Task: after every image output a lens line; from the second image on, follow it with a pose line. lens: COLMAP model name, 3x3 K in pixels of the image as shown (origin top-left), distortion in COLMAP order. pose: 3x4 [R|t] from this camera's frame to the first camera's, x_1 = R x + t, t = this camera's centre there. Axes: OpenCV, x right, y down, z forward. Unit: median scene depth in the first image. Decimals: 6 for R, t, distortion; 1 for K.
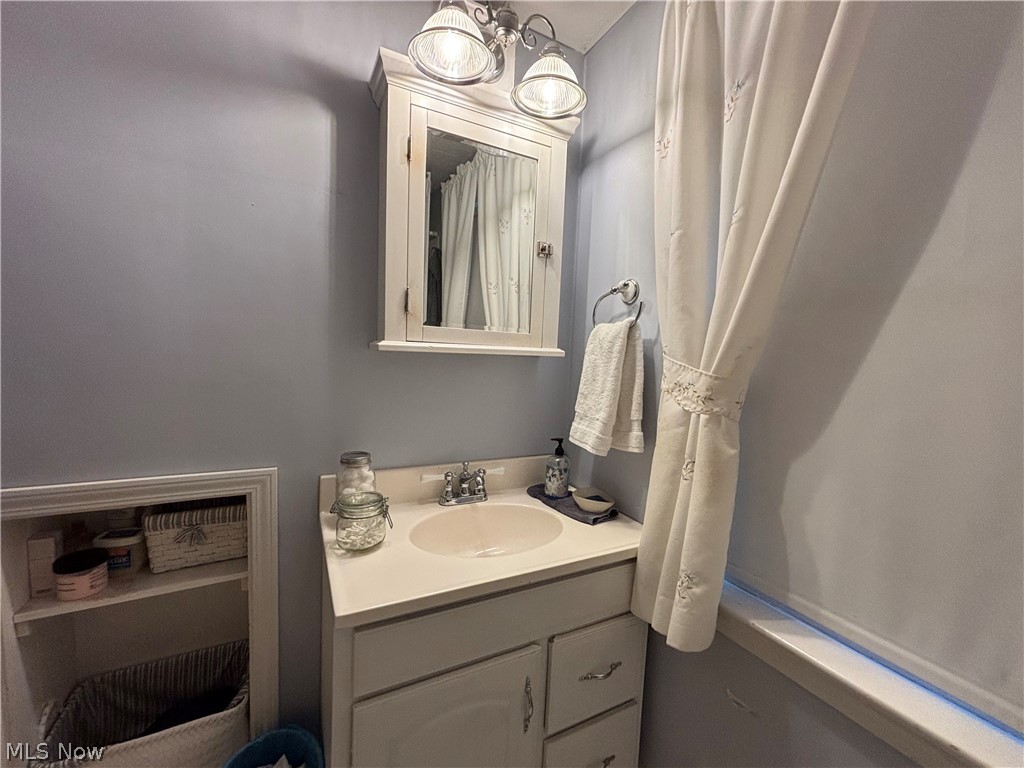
lens RADIAL K [[418.7, 0, 510.4], [0, 418.7, 384.1], [0, 0, 1]] dist [0.000594, -0.000040]
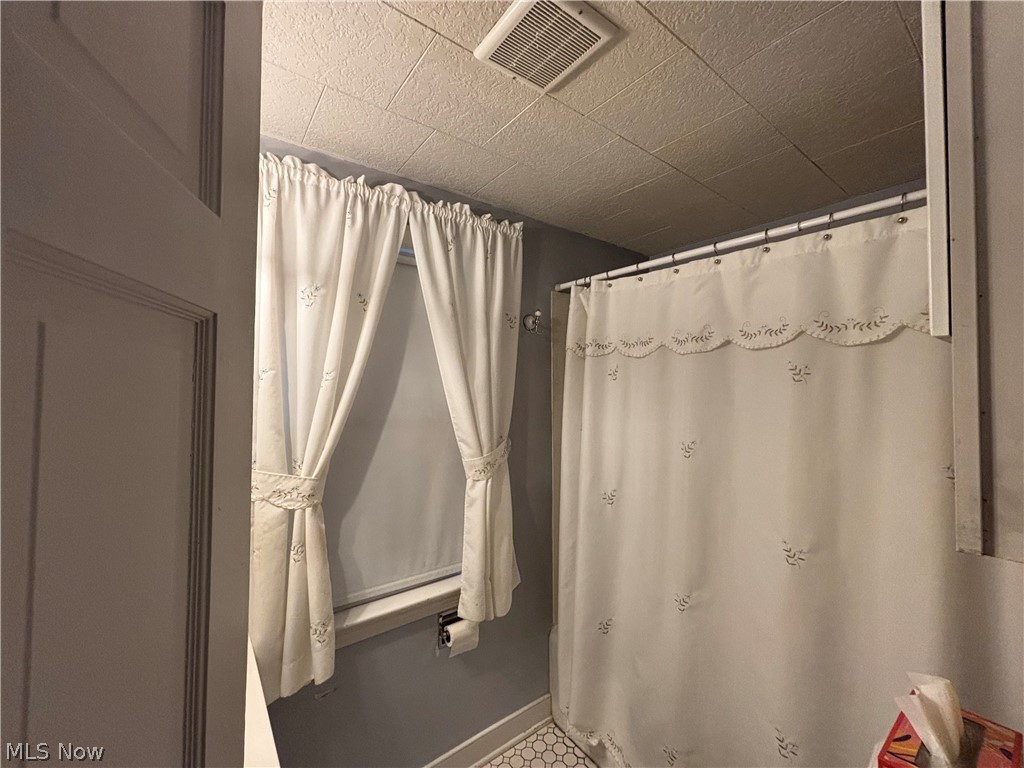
lens RADIAL K [[418.7, 0, 511.4], [0, 418.7, 383.8], [0, 0, 1]] dist [0.000594, -0.000040]
pose [[-0.162964, -0.018154, 0.986465, -1.015629], [0.066184, 0.997378, 0.029288, -0.334907], [-0.984410, 0.070061, -0.161335, 0.527673]]
